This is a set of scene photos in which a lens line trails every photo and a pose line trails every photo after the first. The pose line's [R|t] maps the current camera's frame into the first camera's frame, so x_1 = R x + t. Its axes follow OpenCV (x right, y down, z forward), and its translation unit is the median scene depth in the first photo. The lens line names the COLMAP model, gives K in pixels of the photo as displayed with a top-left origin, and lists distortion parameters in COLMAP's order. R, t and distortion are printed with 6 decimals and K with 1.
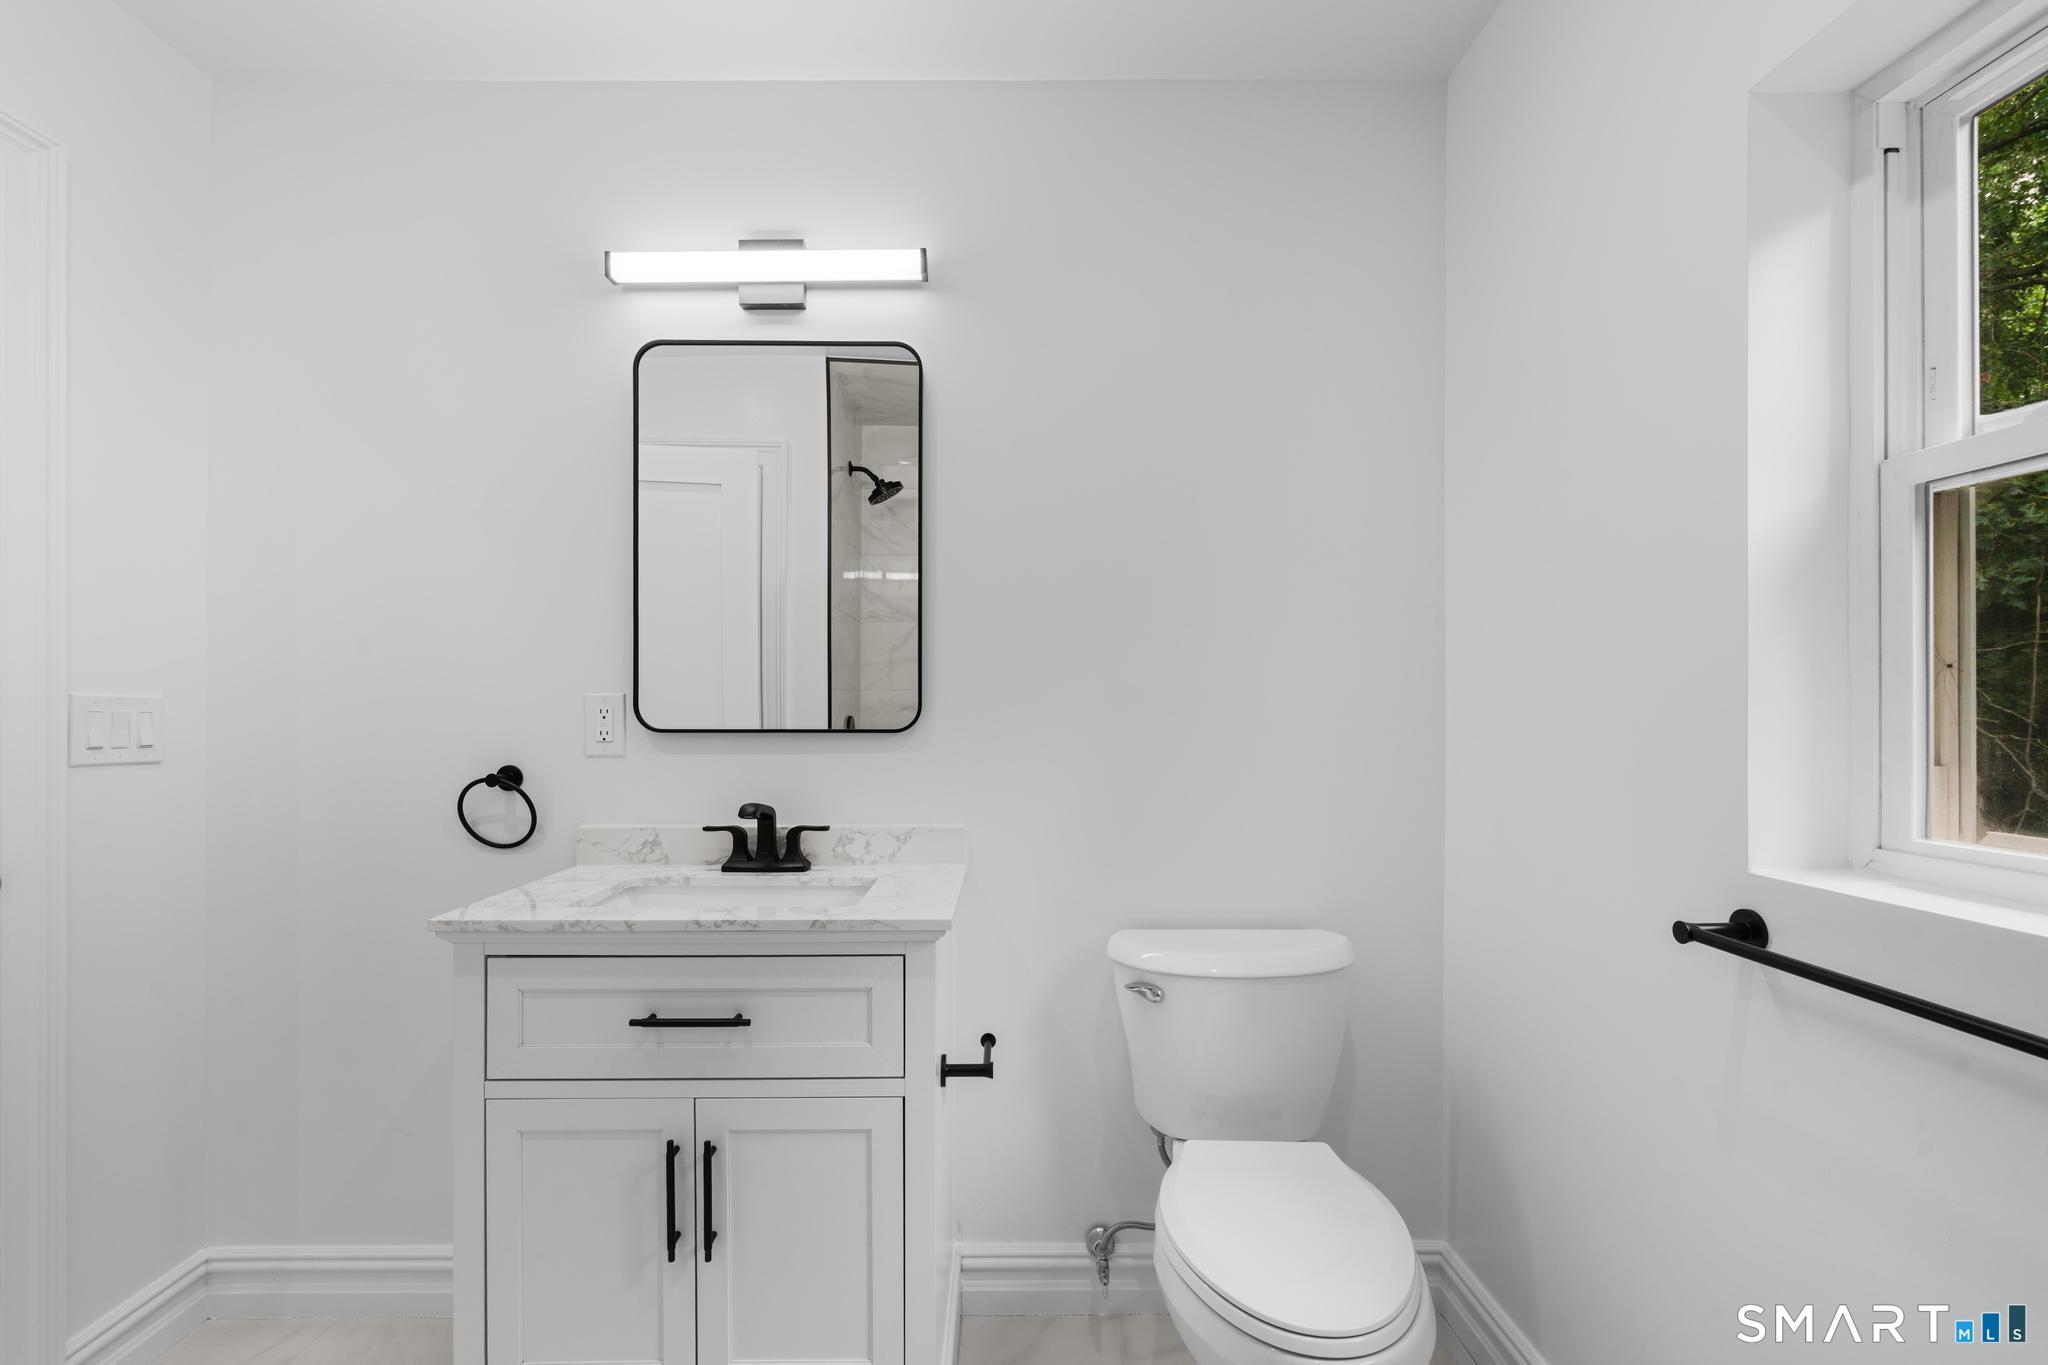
lens RADIAL K [[916.1, 0, 1026.4], [0, 916.1, 691.5], [0, 0, 1]] dist [-0.007075, 0.002792]
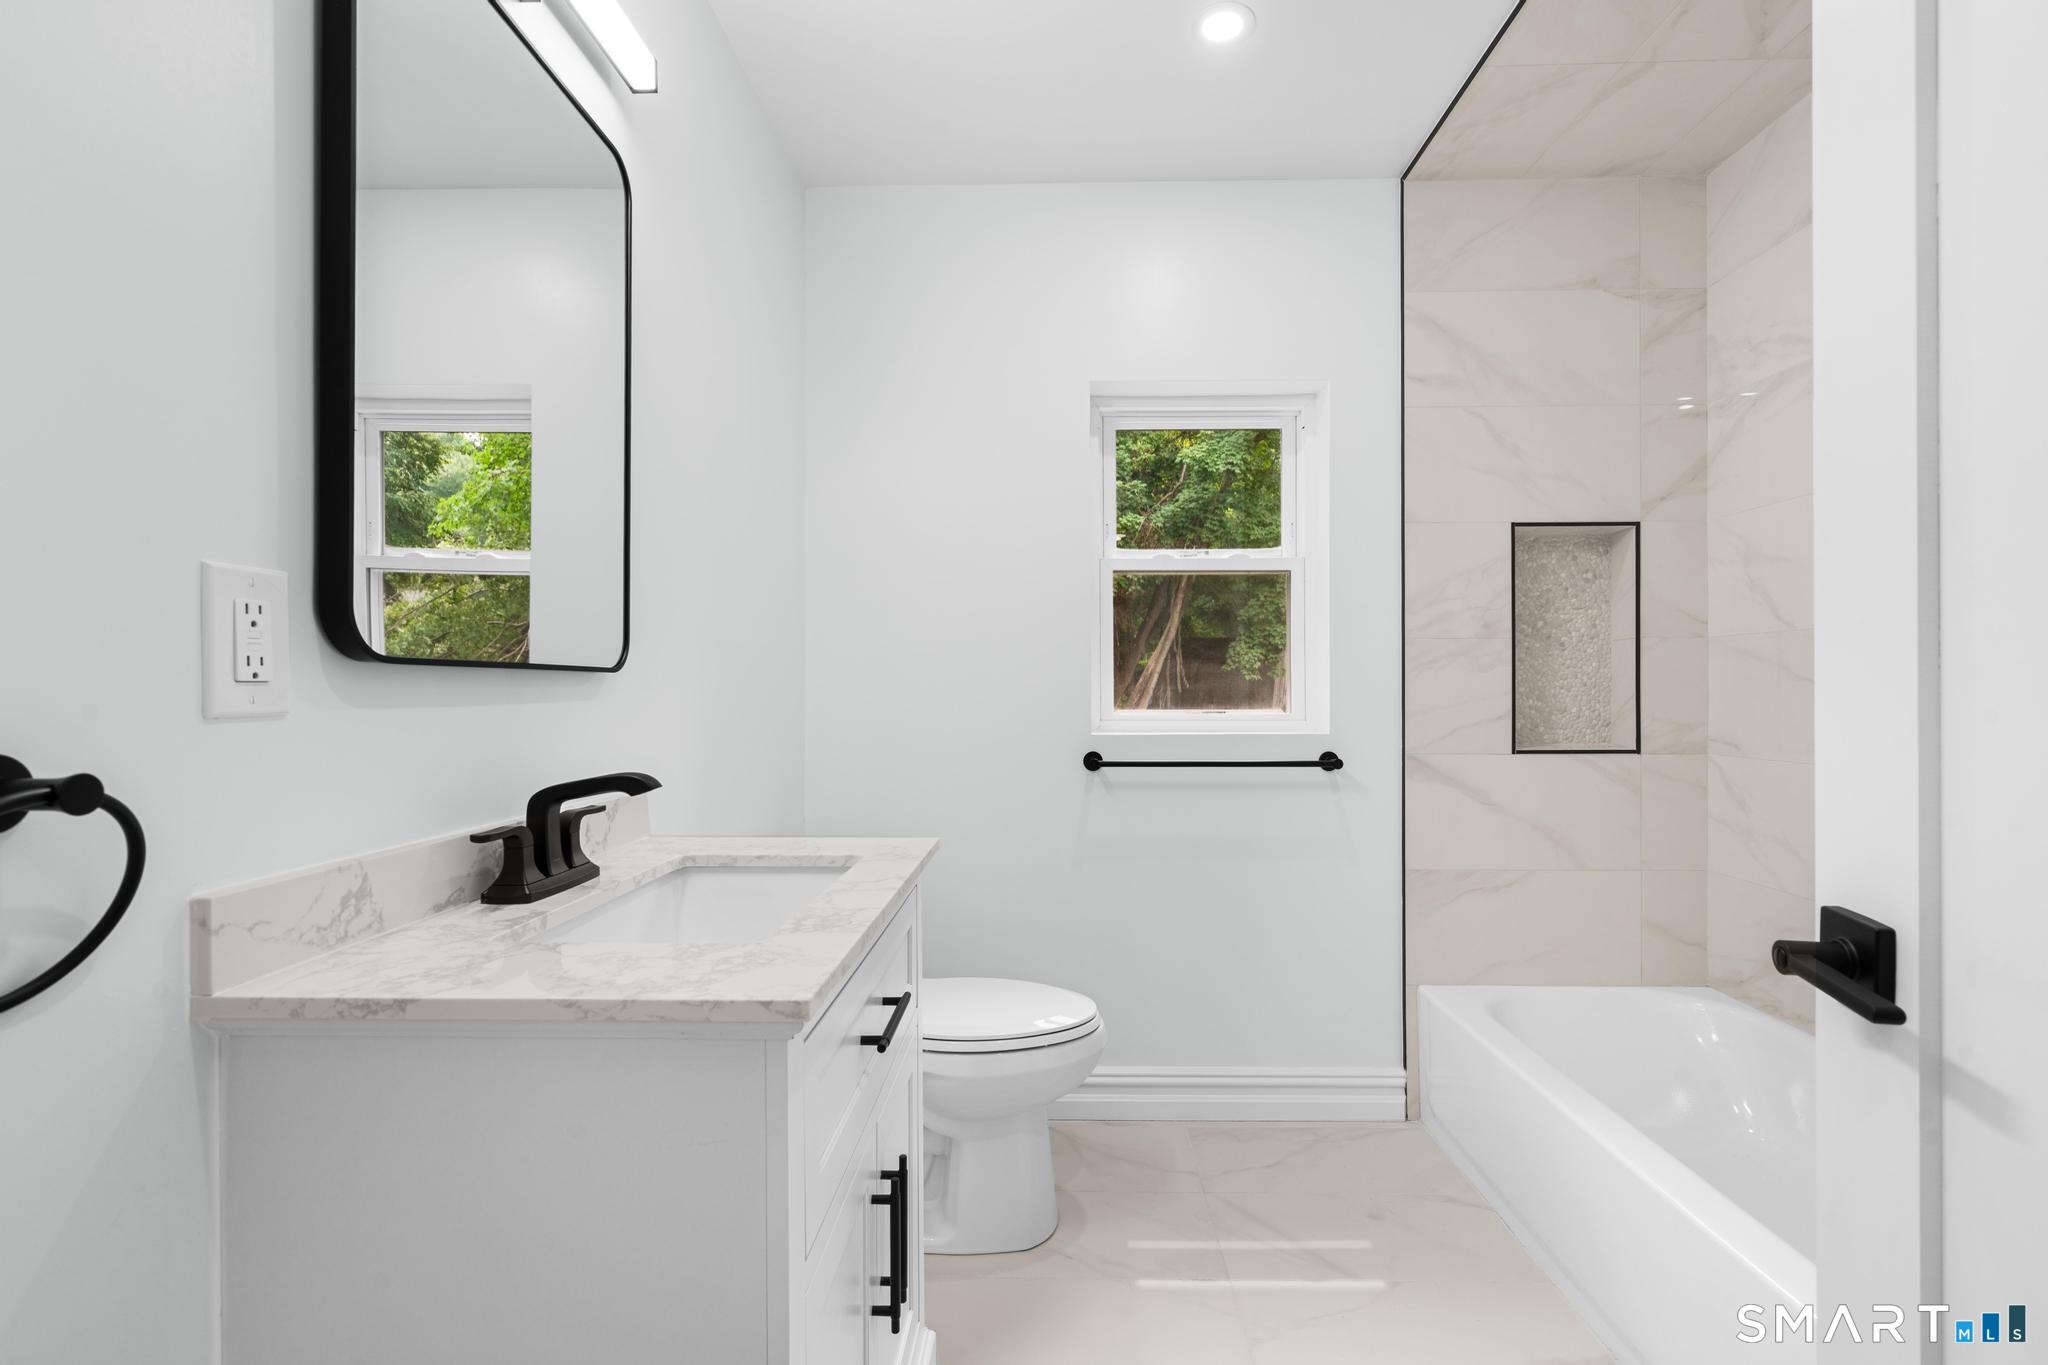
lens RADIAL K [[916.1, 0, 1028.3], [0, 916.1, 689.5], [0, 0, 1]] dist [-0.007075, 0.002792]
pose [[0.027756, 0.004024, 0.999607, -0.875457], [0.000760, 0.999992, -0.004047, 0.060769], [-0.999614, 0.000872, 0.027753, 0.637258]]
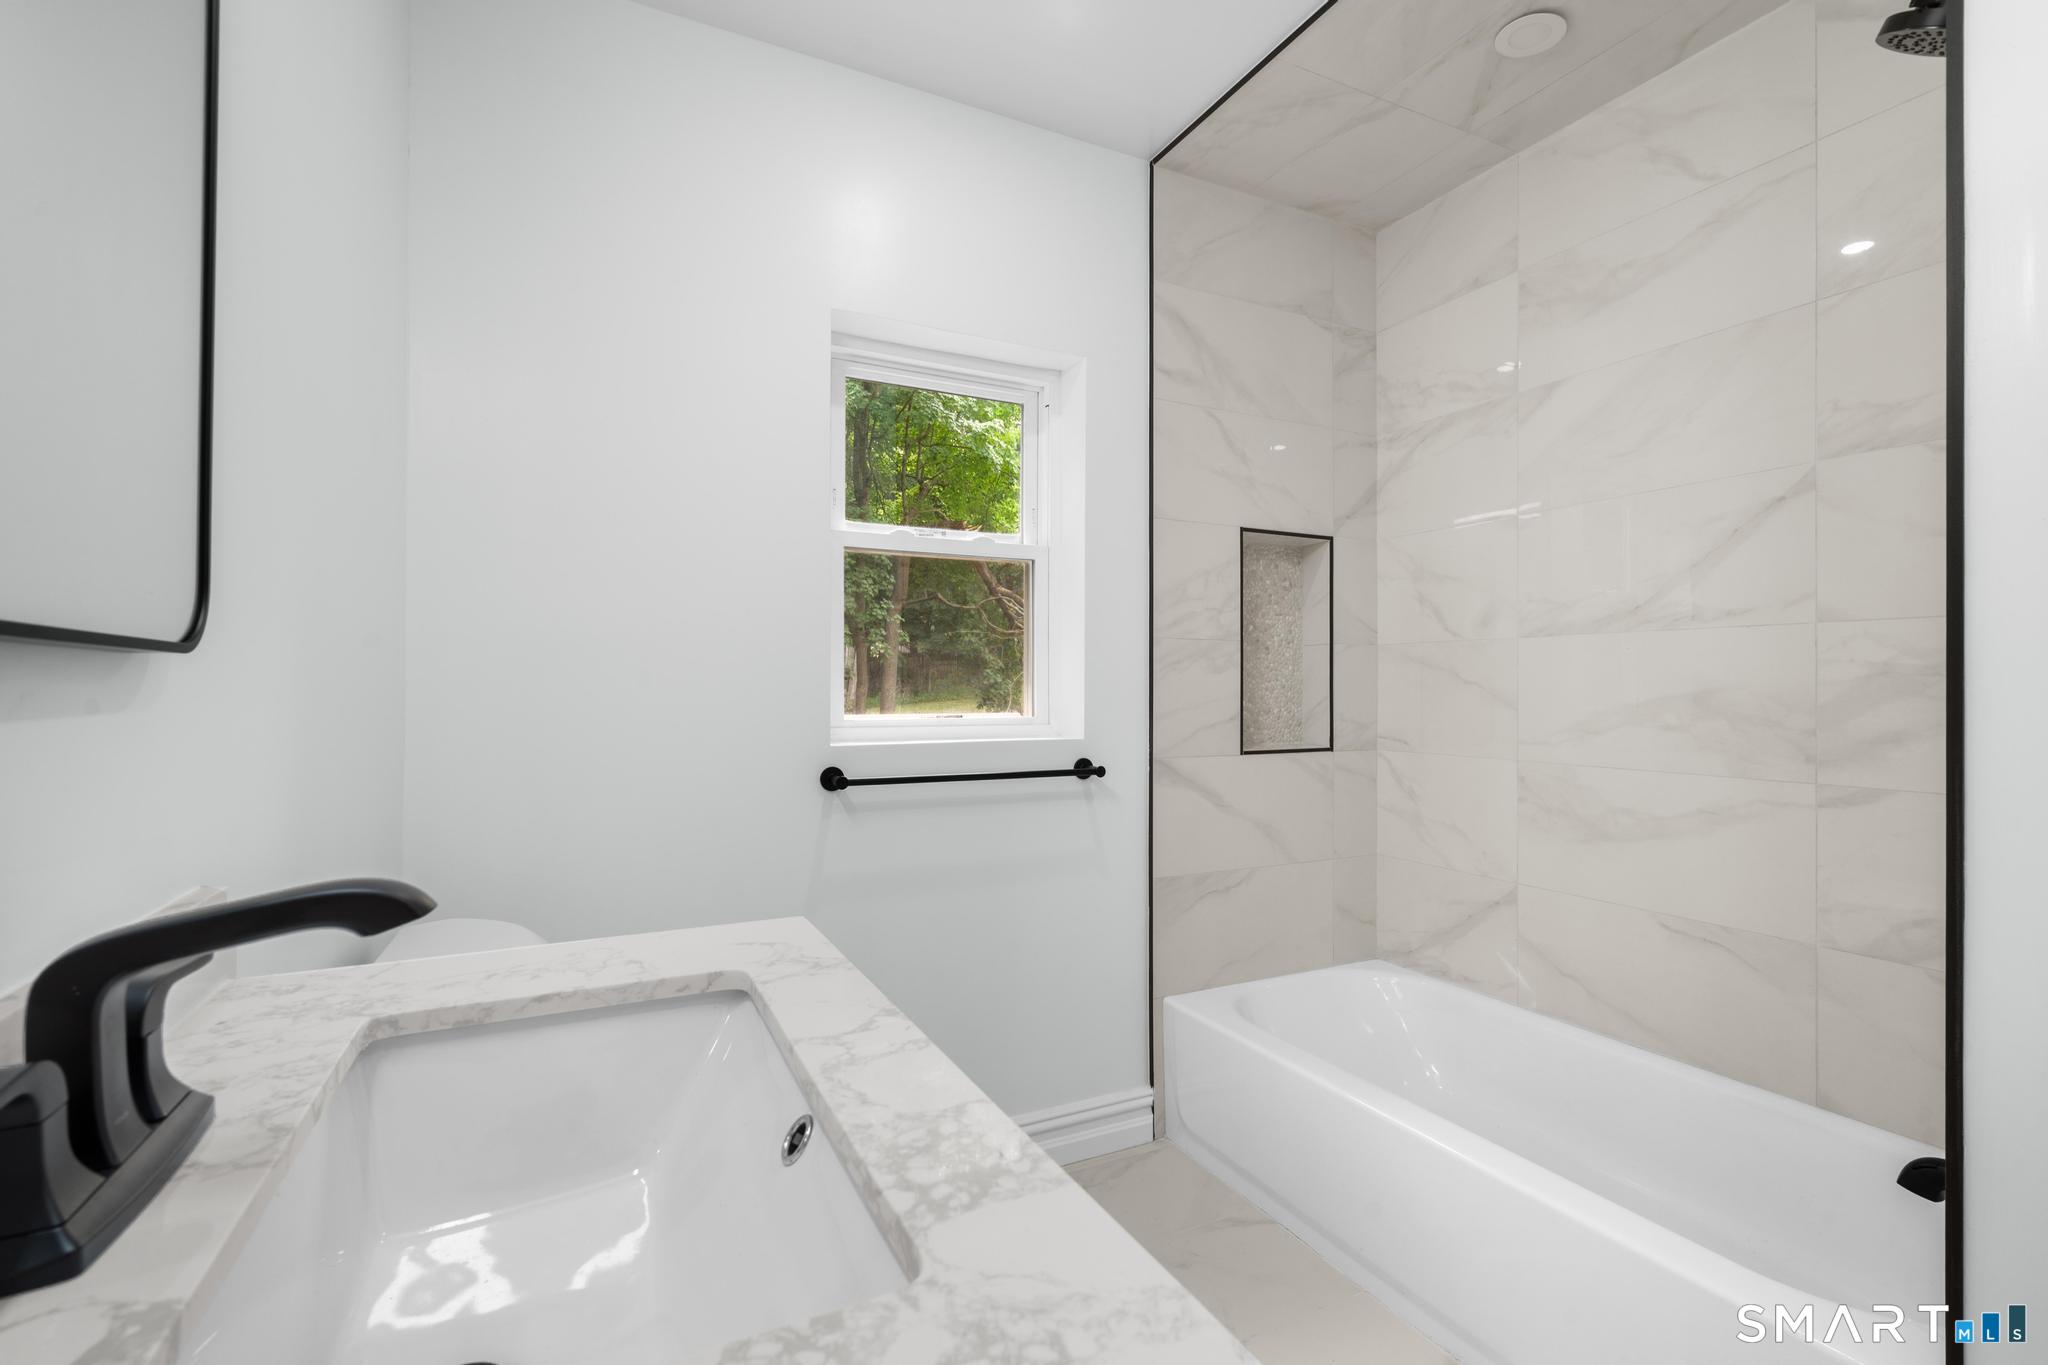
lens RADIAL K [[916.1, 0, 1018.5], [0, 916.1, 683.0], [0, 0, 1]] dist [-0.007075, 0.002792]
pose [[-0.446361, 0.010002, 0.894797, -0.596046], [-0.000475, 0.999935, -0.011414, 0.059356], [-0.894853, -0.005520, -0.446327, 0.864978]]
